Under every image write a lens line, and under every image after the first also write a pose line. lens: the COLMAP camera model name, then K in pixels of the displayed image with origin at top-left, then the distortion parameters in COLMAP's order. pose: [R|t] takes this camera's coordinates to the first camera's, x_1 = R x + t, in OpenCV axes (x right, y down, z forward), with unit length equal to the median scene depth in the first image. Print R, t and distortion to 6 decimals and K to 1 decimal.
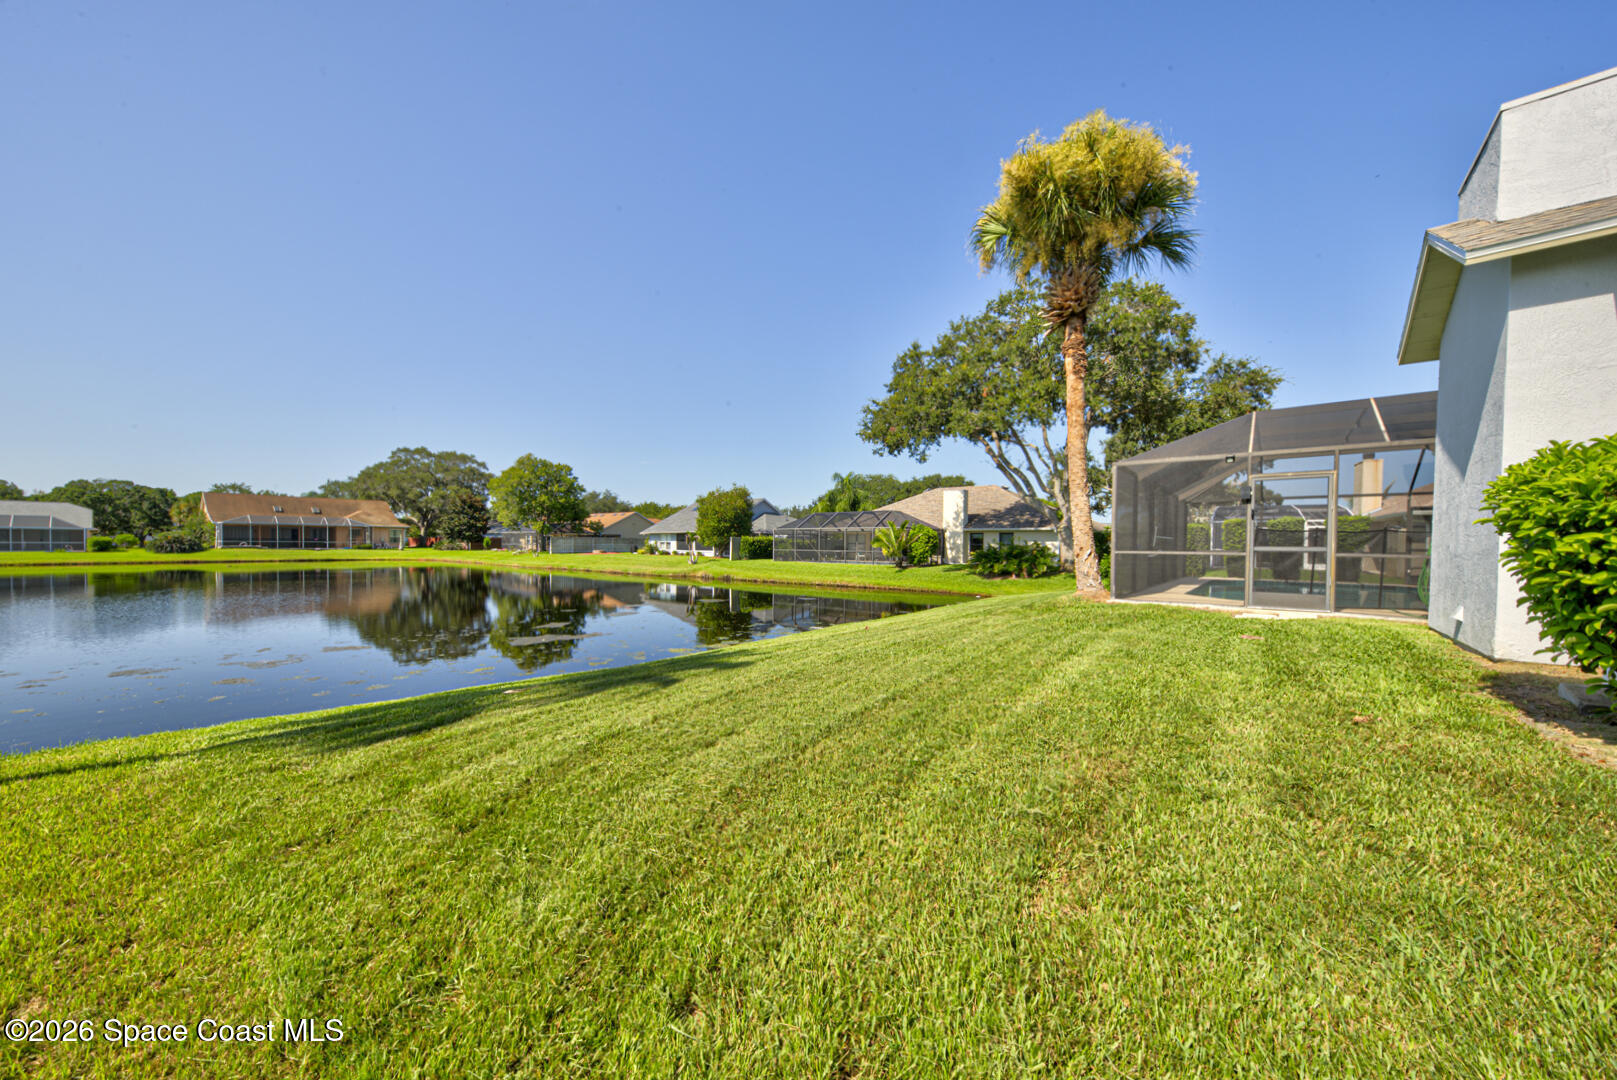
lens RADIAL K [[560.0, 0, 803.6], [0, 560.0, 548.0], [0, 0, 1]] dist [0.012038, -0.000139]
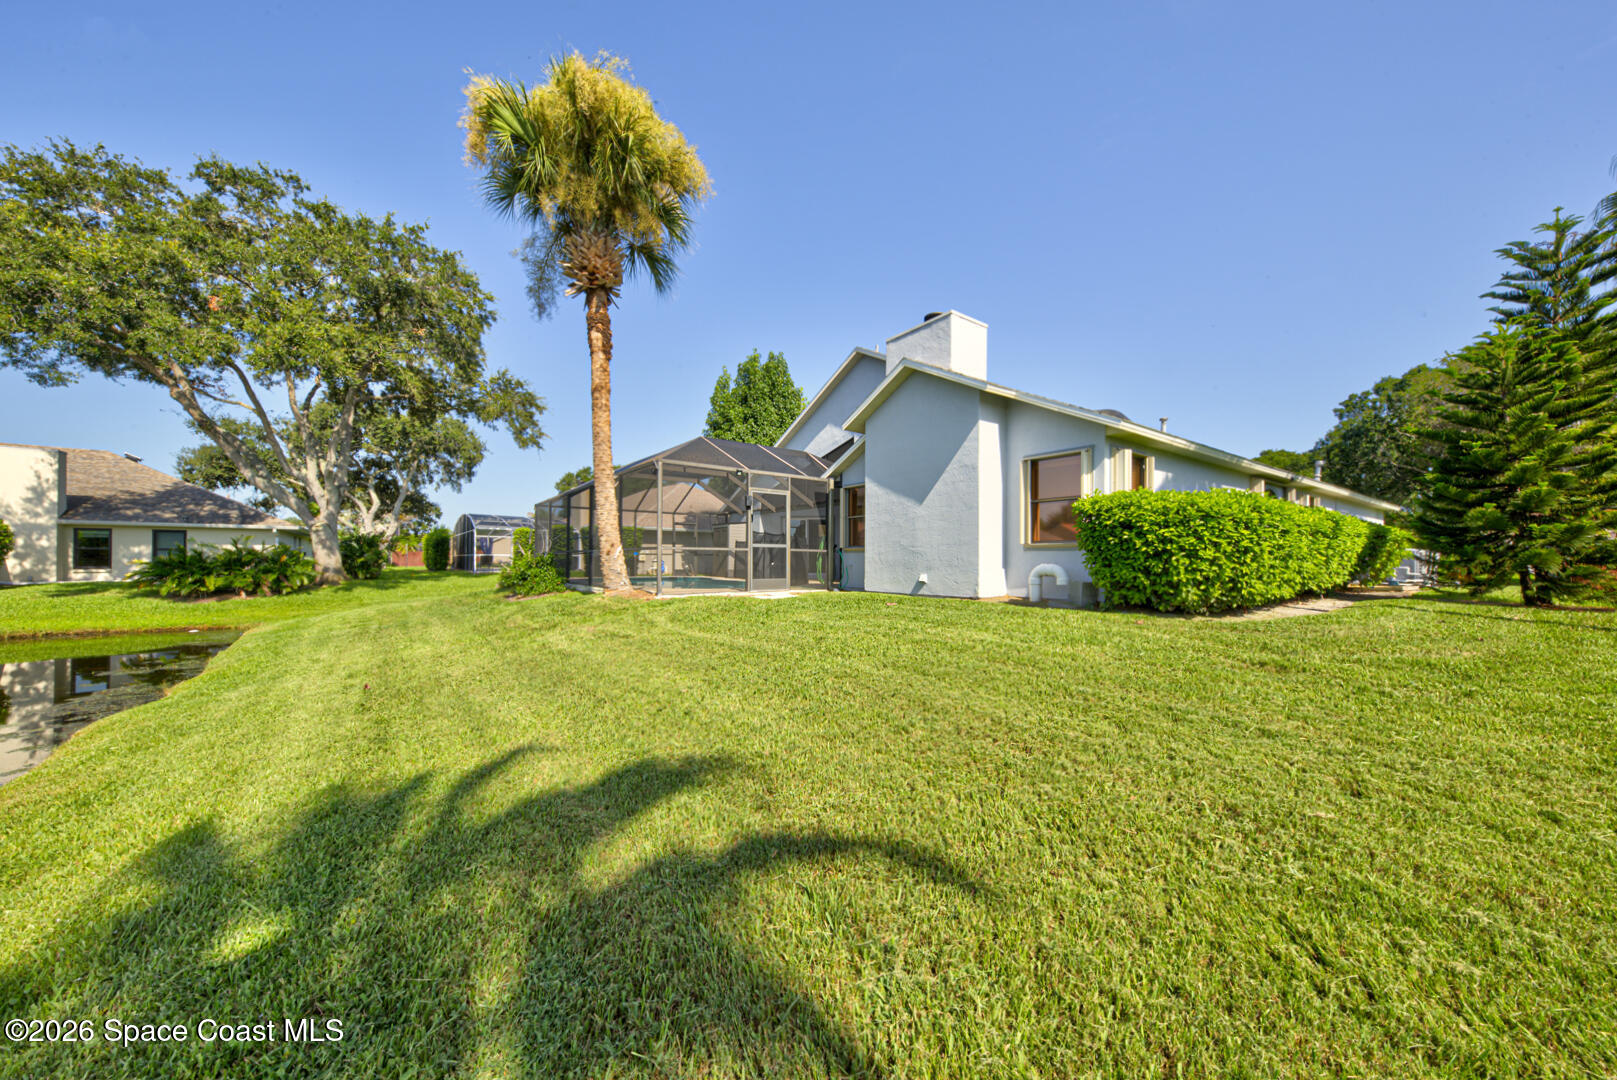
lens RADIAL K [[560.0, 0, 805.3], [0, 560.0, 546.0], [0, 0, 1]] dist [0.012038, -0.000139]
pose [[0.228837, 0.016036, 0.973333, -0.127152], [0.005414, 0.999828, -0.017746, 0.007989], [-0.973450, 0.009331, 0.228711, 0.192573]]
